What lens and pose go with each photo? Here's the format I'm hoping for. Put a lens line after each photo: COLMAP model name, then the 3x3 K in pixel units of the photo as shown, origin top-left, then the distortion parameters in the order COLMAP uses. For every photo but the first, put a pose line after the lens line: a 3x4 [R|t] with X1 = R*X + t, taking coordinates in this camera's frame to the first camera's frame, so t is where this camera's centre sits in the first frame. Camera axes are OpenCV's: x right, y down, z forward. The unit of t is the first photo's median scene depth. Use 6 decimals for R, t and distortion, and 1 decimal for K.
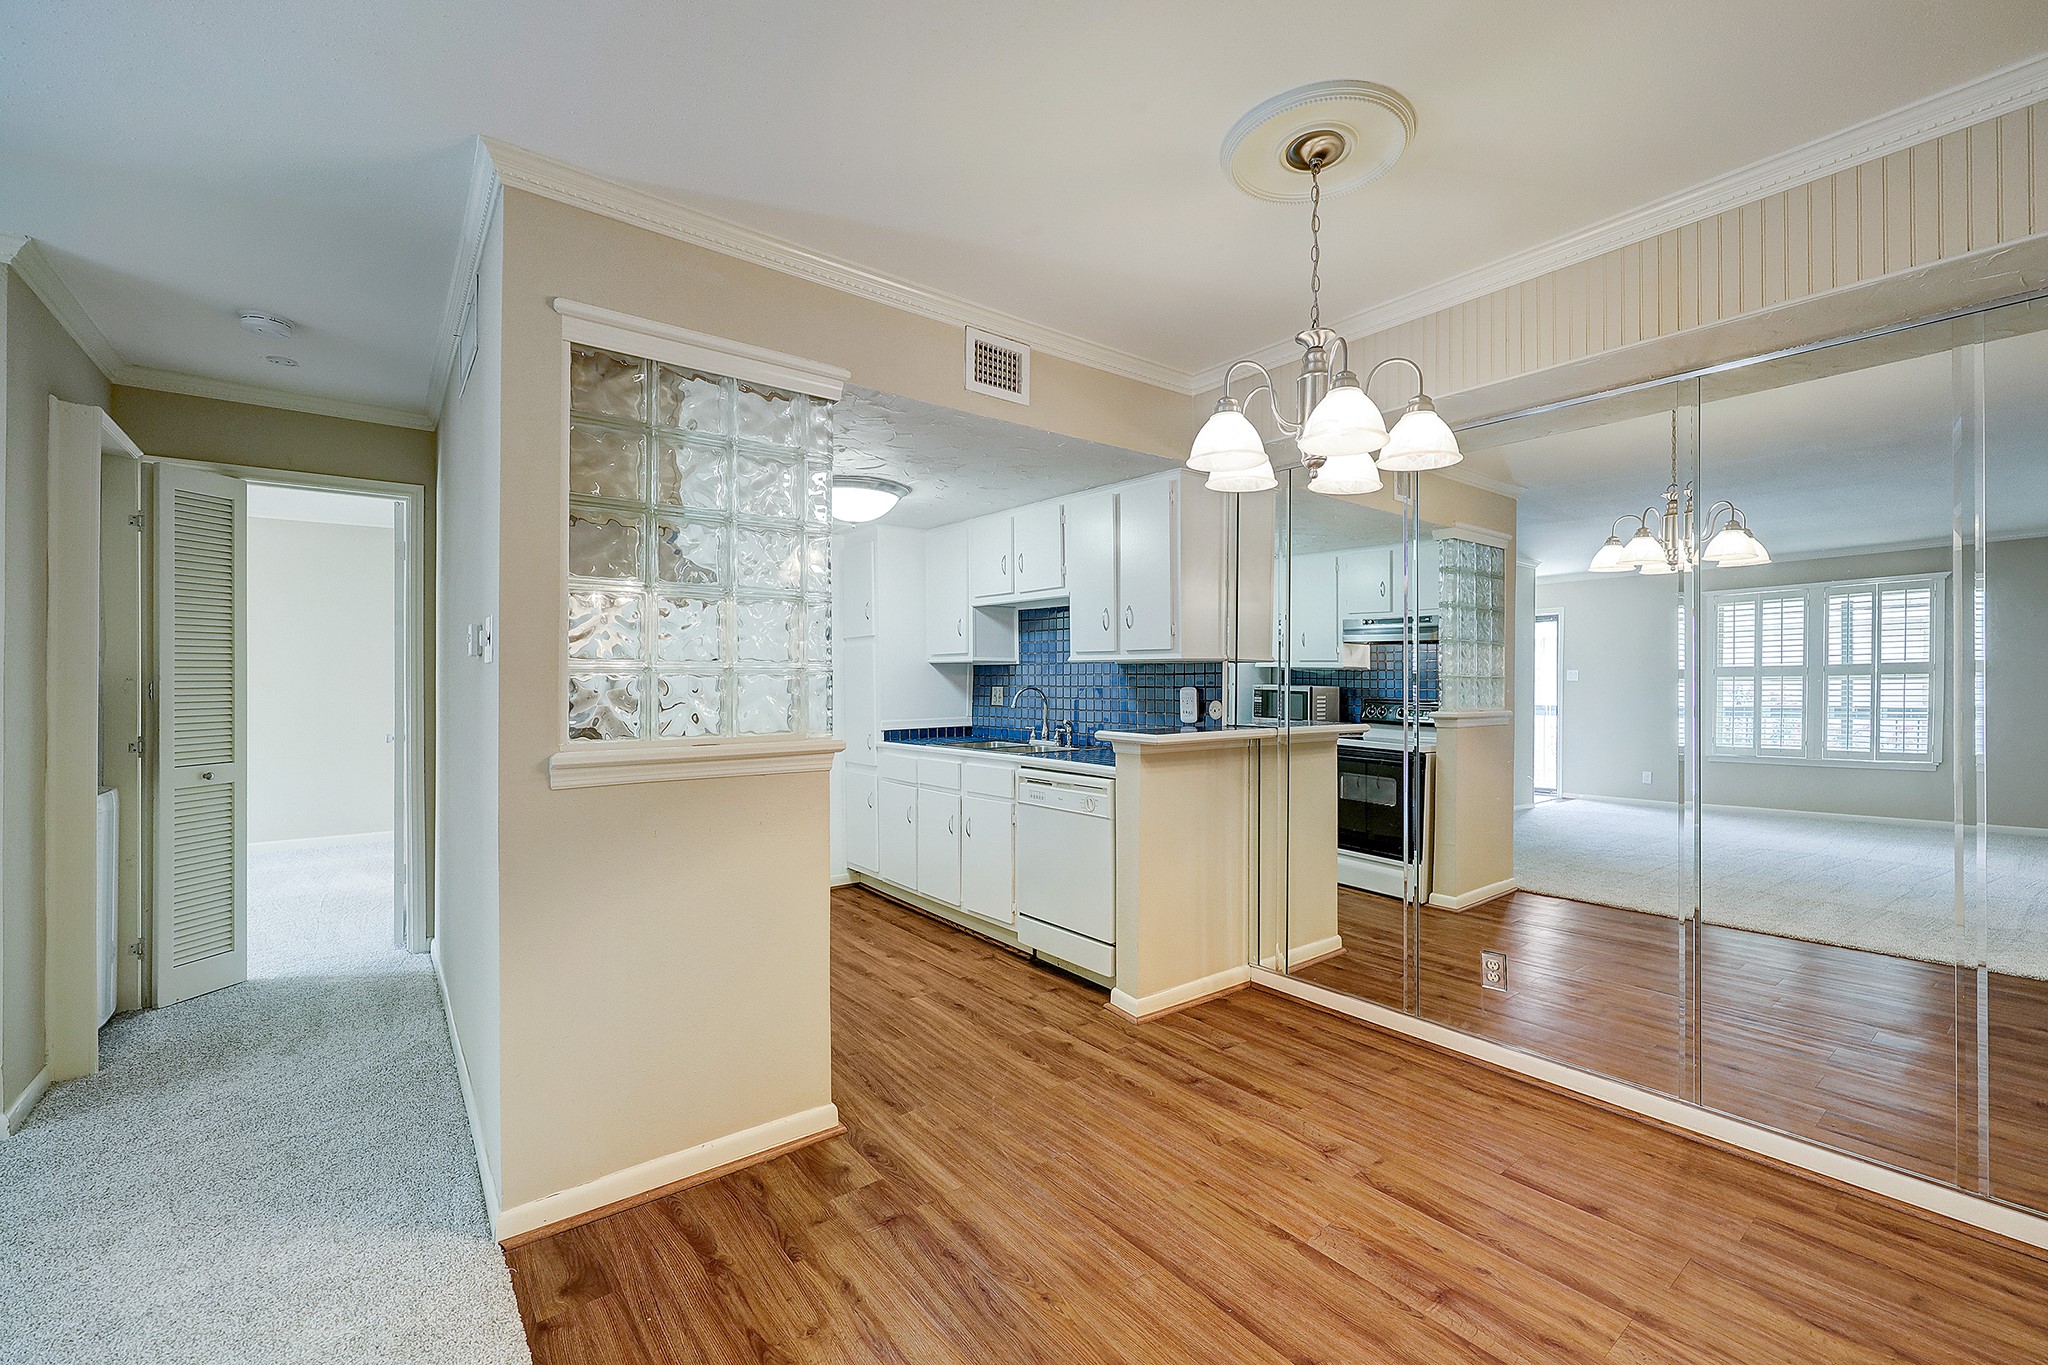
lens RADIAL K [[907.6, 0, 1086.9], [0, 907.6, 681.5], [0, 0, 1]] dist [0.000384, -0.000020]
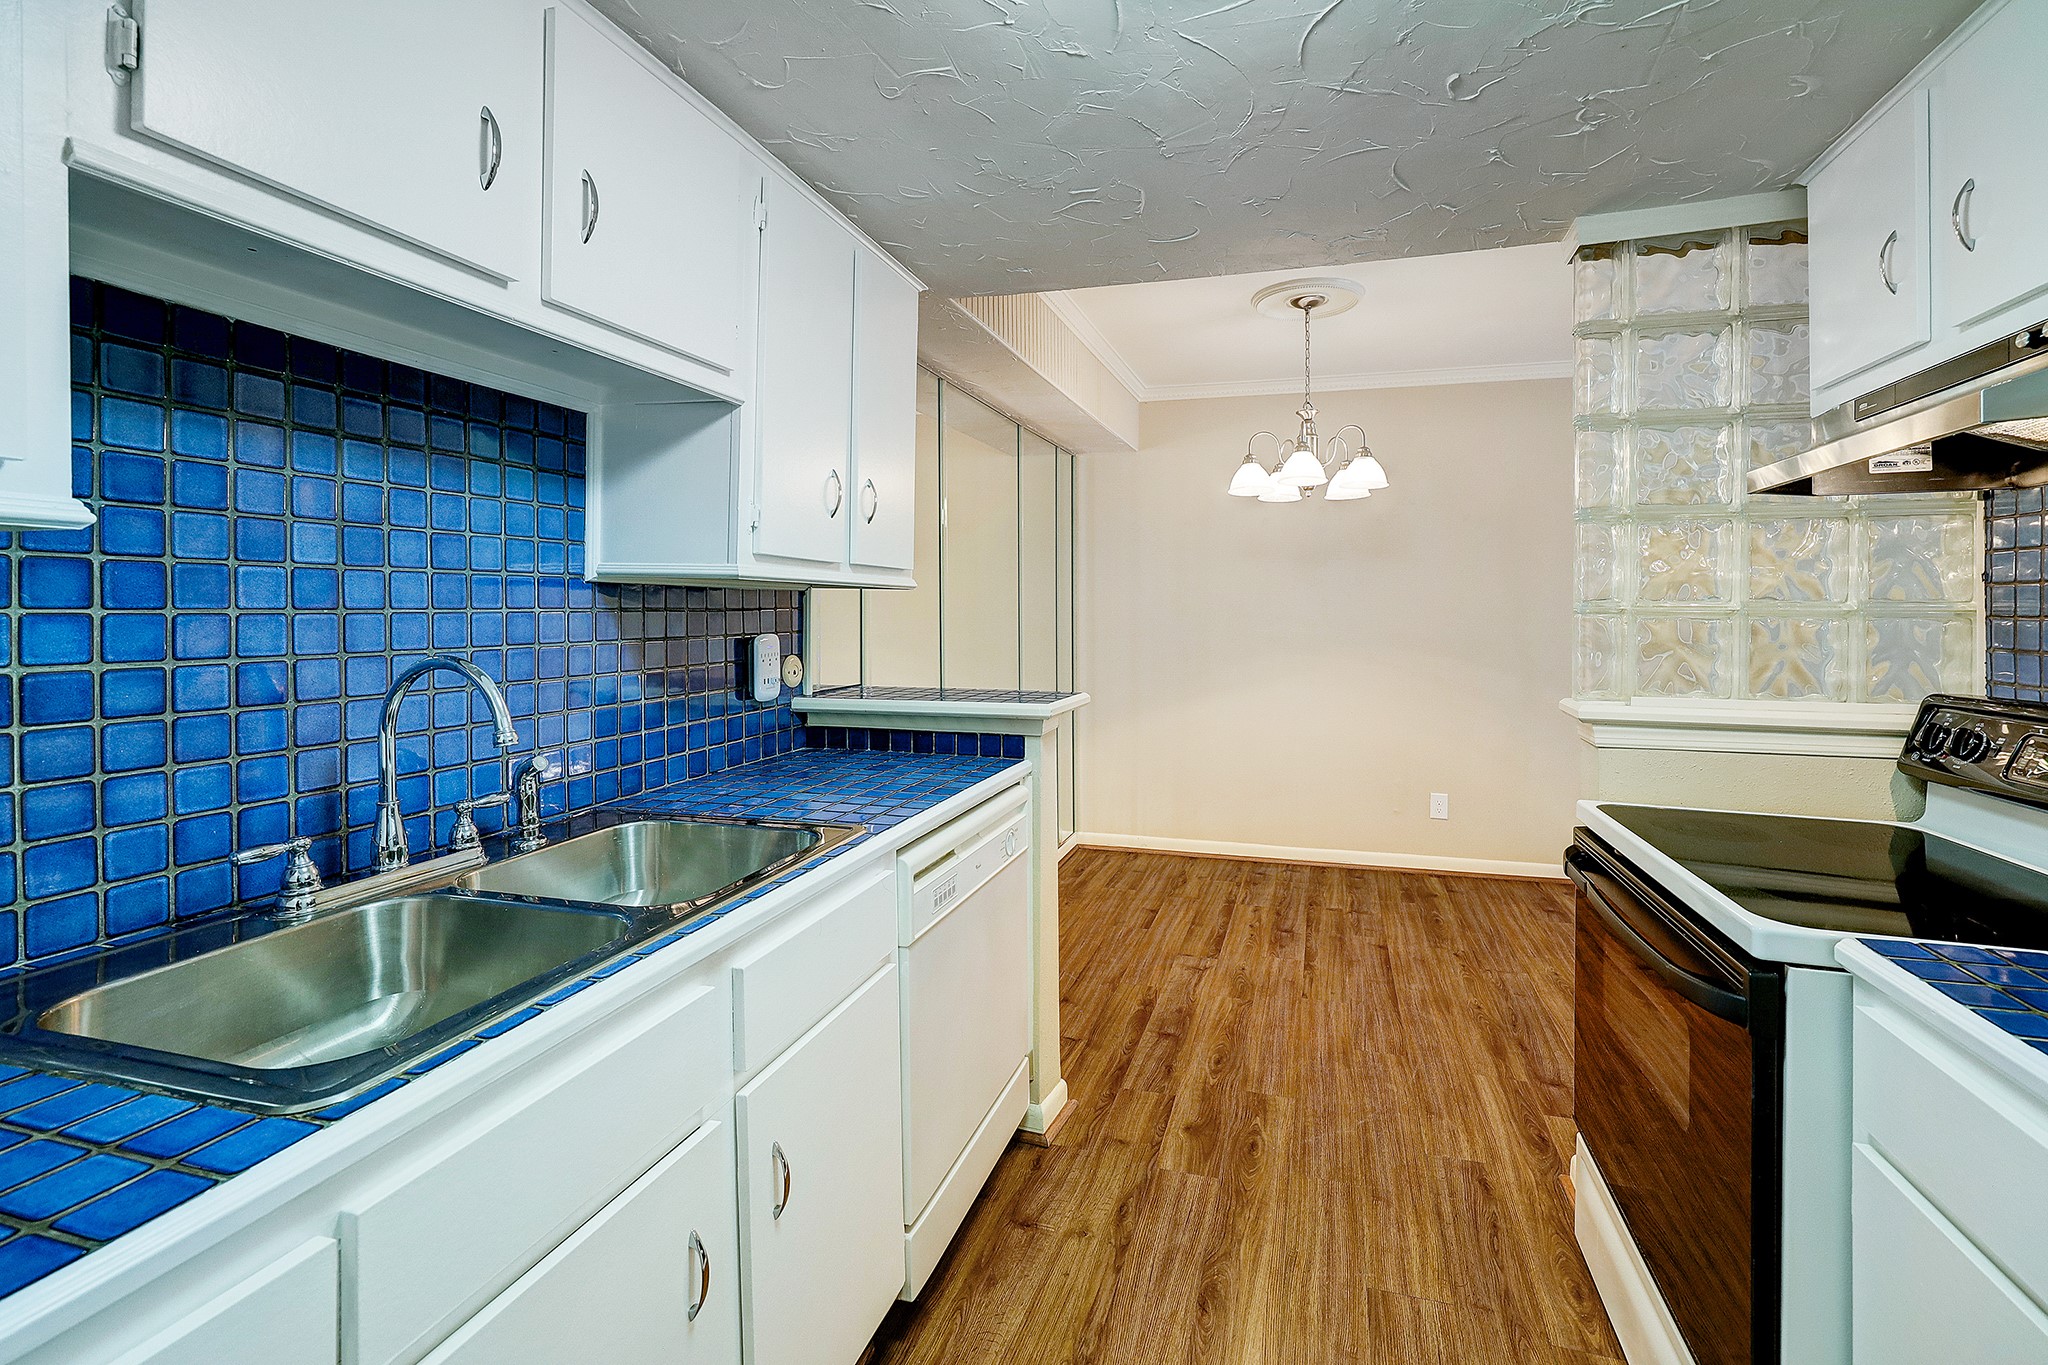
lens RADIAL K [[849.0, 0, 1103.0], [0, 849.0, 615.9], [0, 0, 1]] dist [-0.000755, -0.000088]
pose [[-0.579059, -0.006650, 0.815259, -0.589886], [0.000880, 0.999961, 0.008782, -0.010977], [-0.815285, 0.005803, -0.579030, 1.623836]]
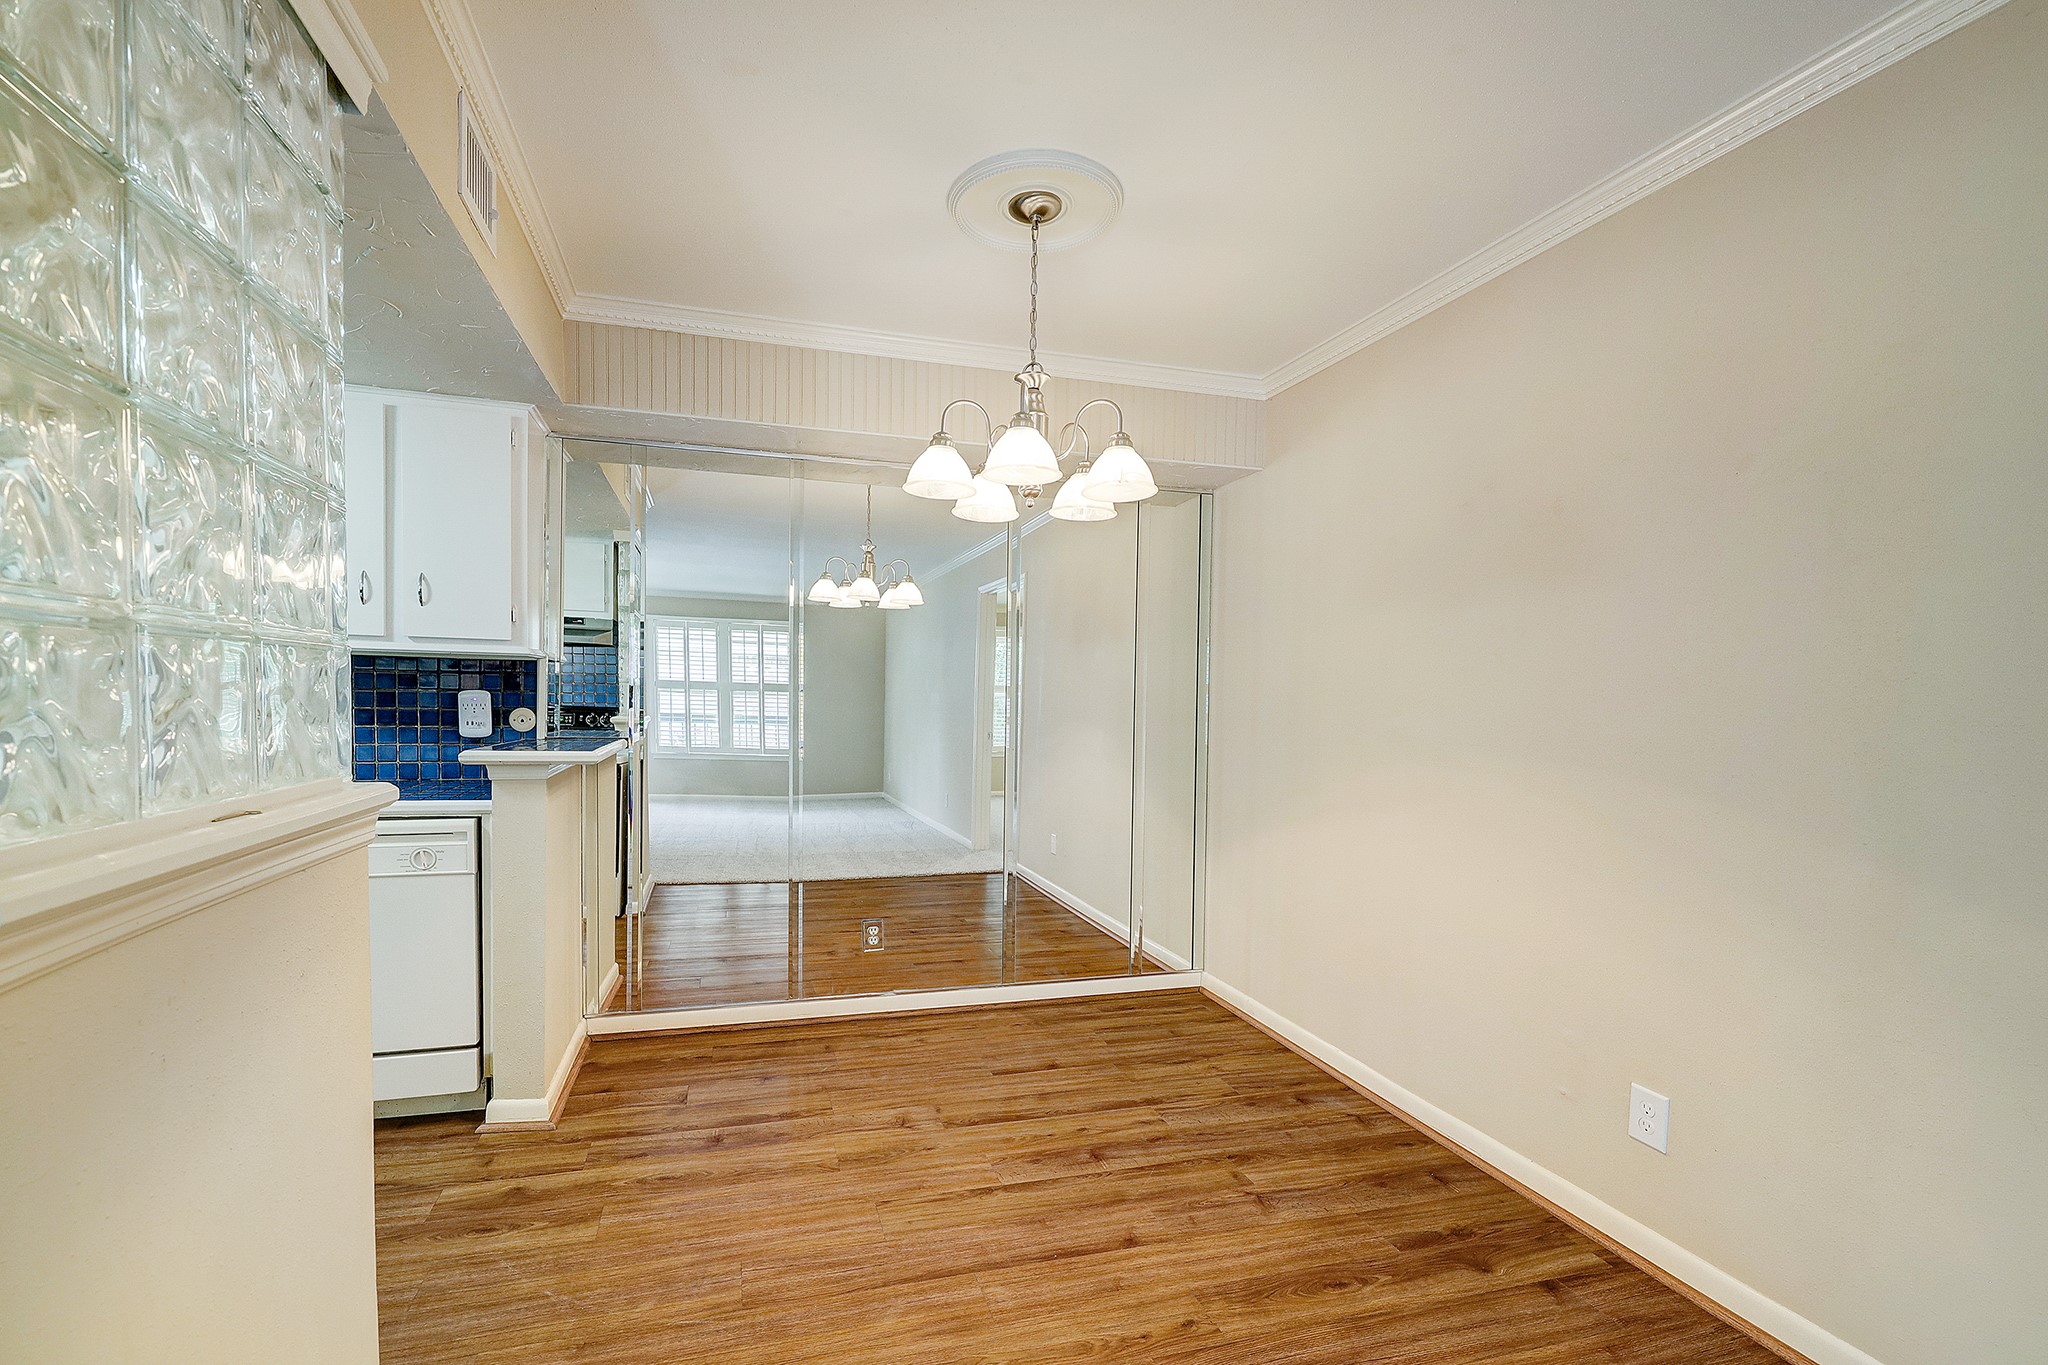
lens RADIAL K [[855.5, 0, 1004.7], [0, 855.5, 730.5], [0, 0, 1]] dist [0.002745, 0.000151]
pose [[0.394402, -0.024548, 0.918610, -0.538726], [-0.013559, 0.999379, 0.032528, 0.014805], [-0.918838, -0.025284, 0.393825, 0.443405]]
